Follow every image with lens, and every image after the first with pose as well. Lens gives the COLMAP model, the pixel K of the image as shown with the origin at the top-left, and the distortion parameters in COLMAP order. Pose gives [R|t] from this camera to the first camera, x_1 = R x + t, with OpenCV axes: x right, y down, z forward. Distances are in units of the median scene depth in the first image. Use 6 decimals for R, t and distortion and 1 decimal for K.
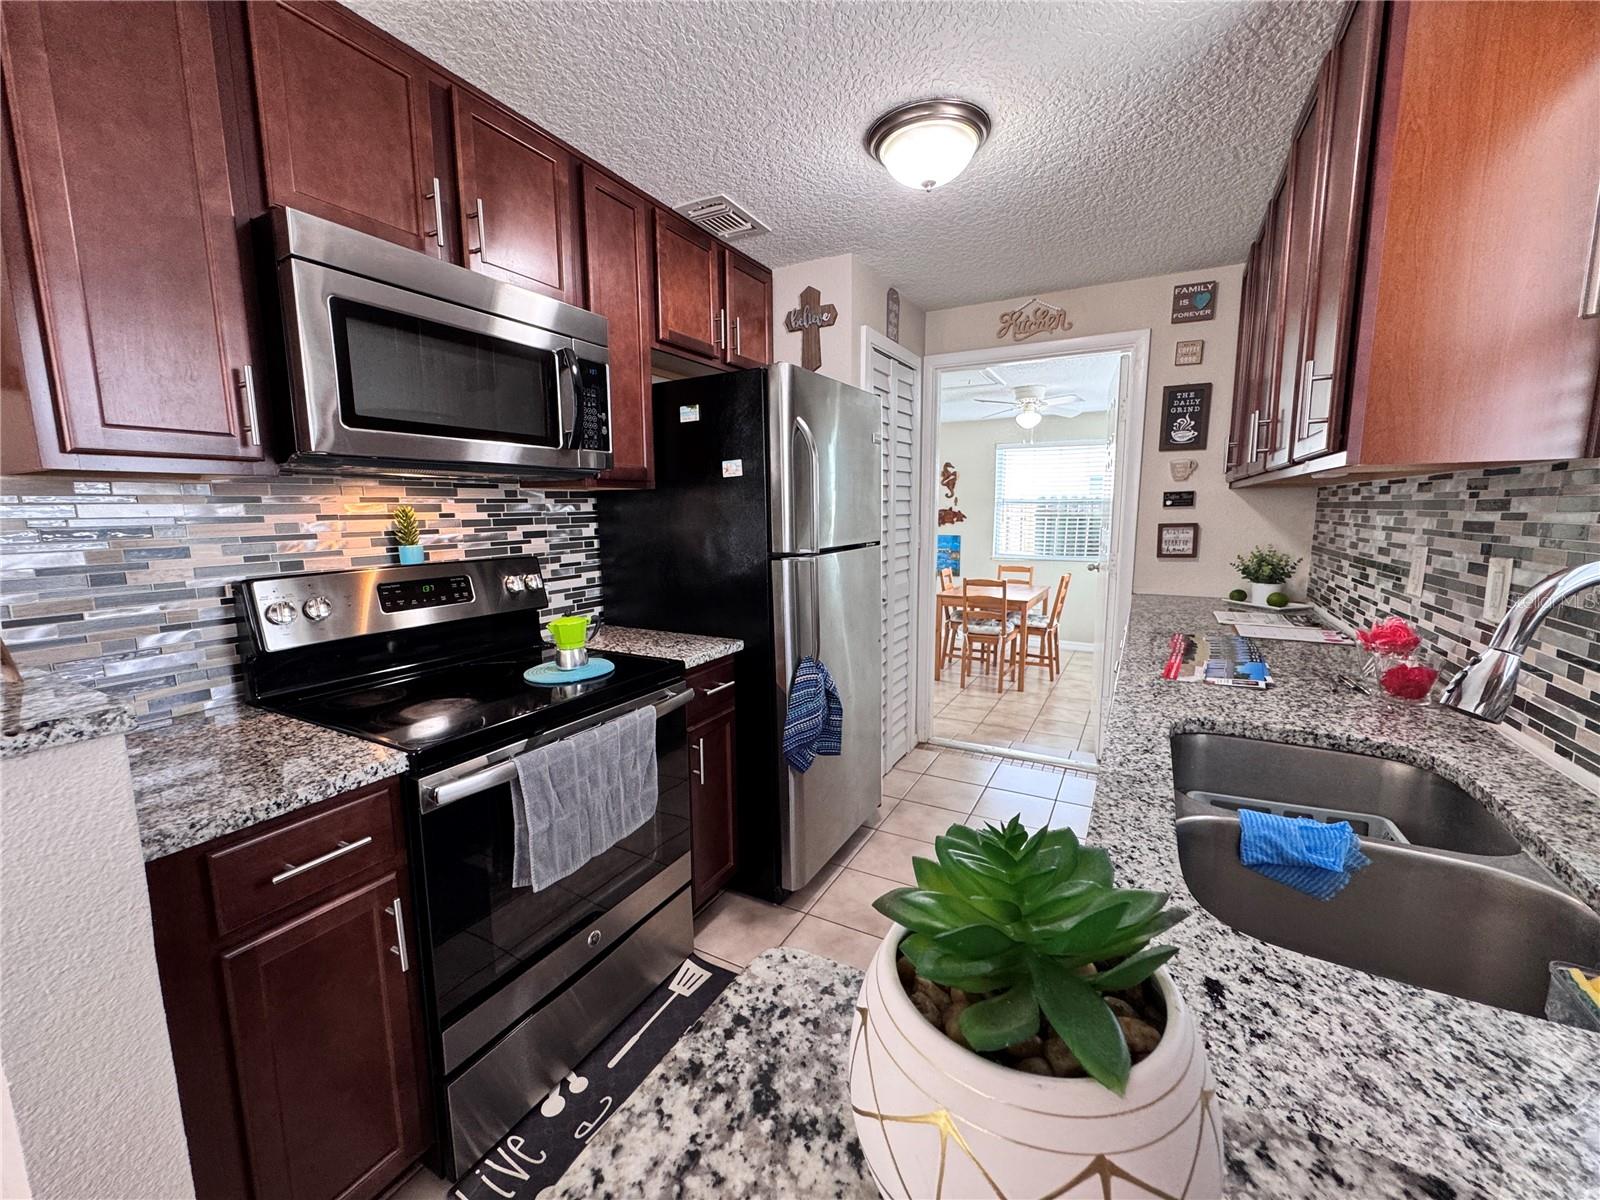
lens RADIAL K [[638.8, 0, 796.5], [0, 638.8, 597.1], [0, 0, 1]] dist [0.000418, 0.000264]
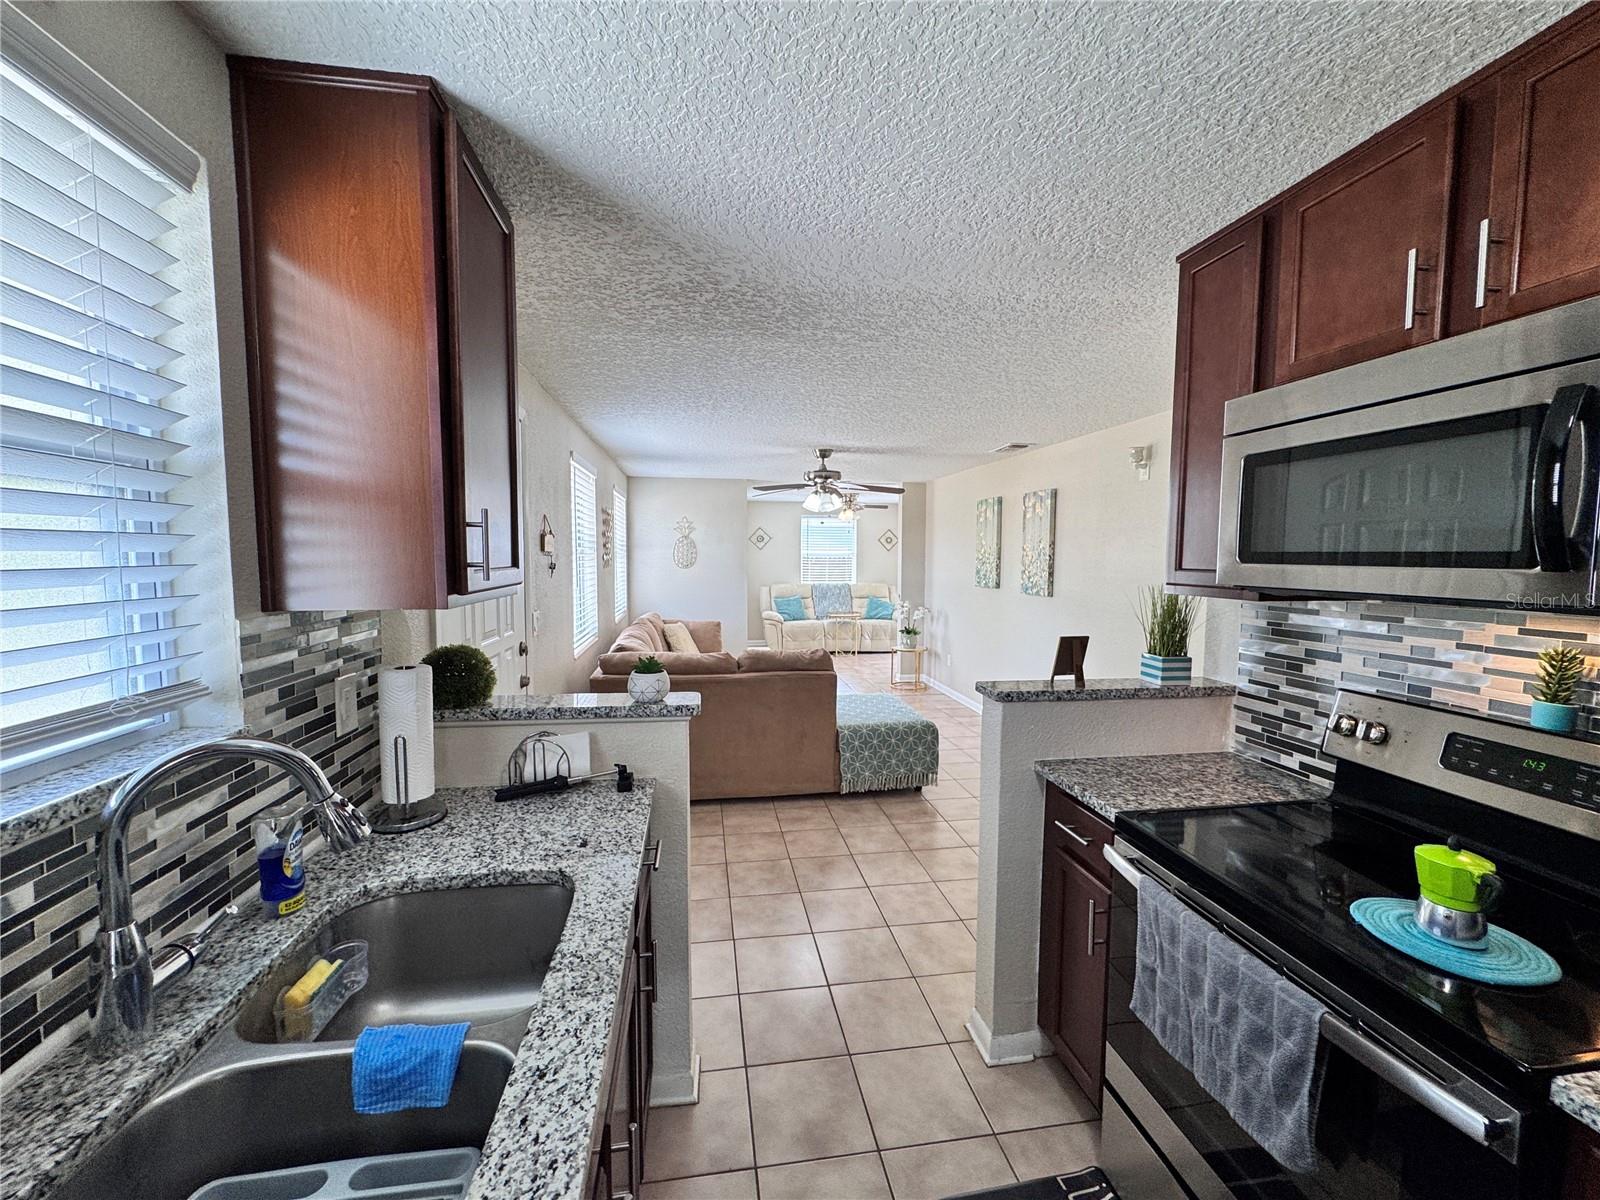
lens RADIAL K [[638.8, 0, 797.1], [0, 638.8, 597.5], [0, 0, 1]] dist [0.000418, 0.000264]
pose [[-0.792820, 0.045390, -0.607764, 0.560602], [-0.084993, 0.979243, 0.184007, -0.301375], [0.603501, 0.197540, -0.772506, 1.226669]]
